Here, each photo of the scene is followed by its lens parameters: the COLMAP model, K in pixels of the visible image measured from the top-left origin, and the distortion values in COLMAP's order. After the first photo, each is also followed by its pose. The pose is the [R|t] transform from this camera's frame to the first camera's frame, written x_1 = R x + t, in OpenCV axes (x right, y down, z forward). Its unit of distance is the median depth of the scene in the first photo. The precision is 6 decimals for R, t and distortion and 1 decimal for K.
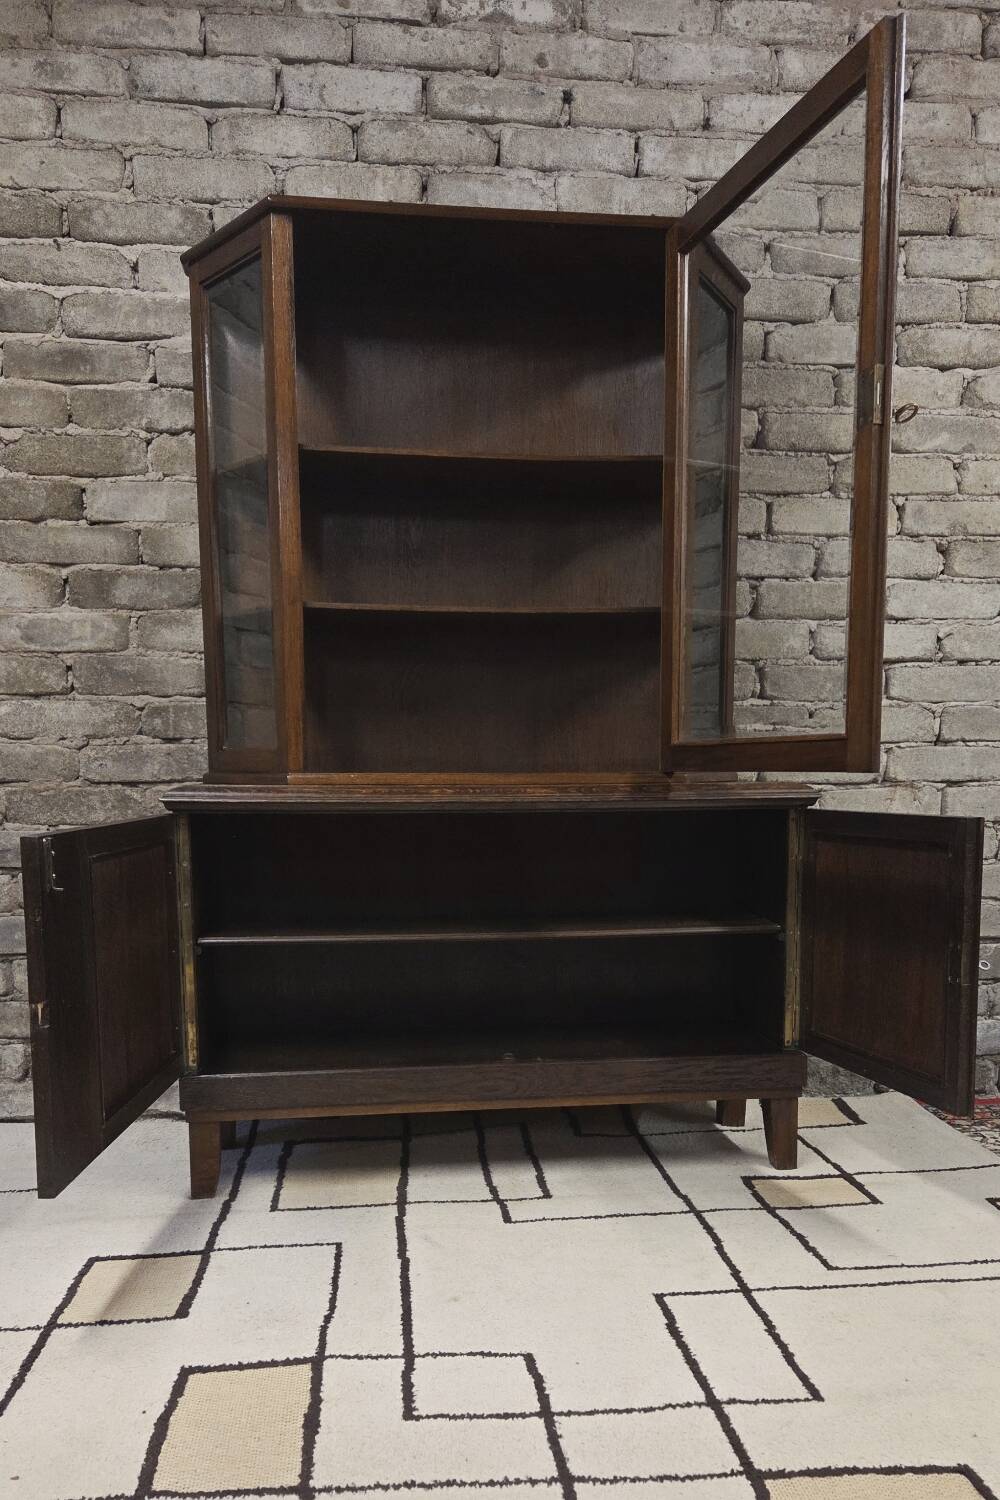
lens RADIAL K [[1284.5, 0, 510.8], [0, 1284.5, 933.6], [0, 0, 1]] dist [0.077519, -0.052419]
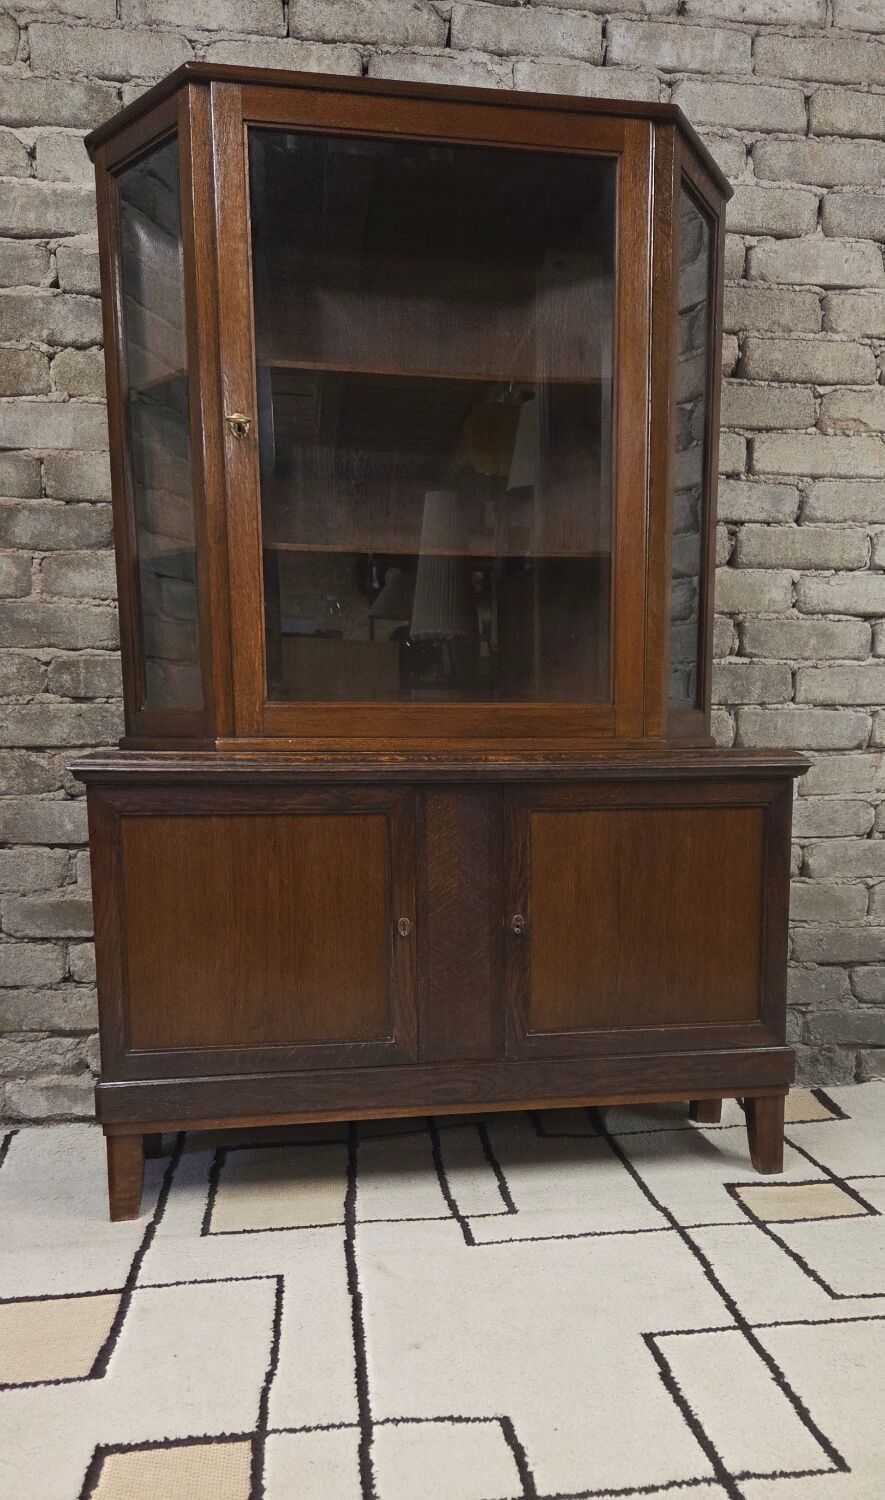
lens RADIAL K [[1282.7, 0, 506.6], [0, 1282.7, 939.7], [0, 0, 1]] dist [0.059004, -0.045622]
pose [[0.998848, -0.005358, 0.047678, -0.016086], [0.003745, 0.999420, 0.033858, -0.014417], [-0.047832, -0.033640, 0.998289, 0.100239]]
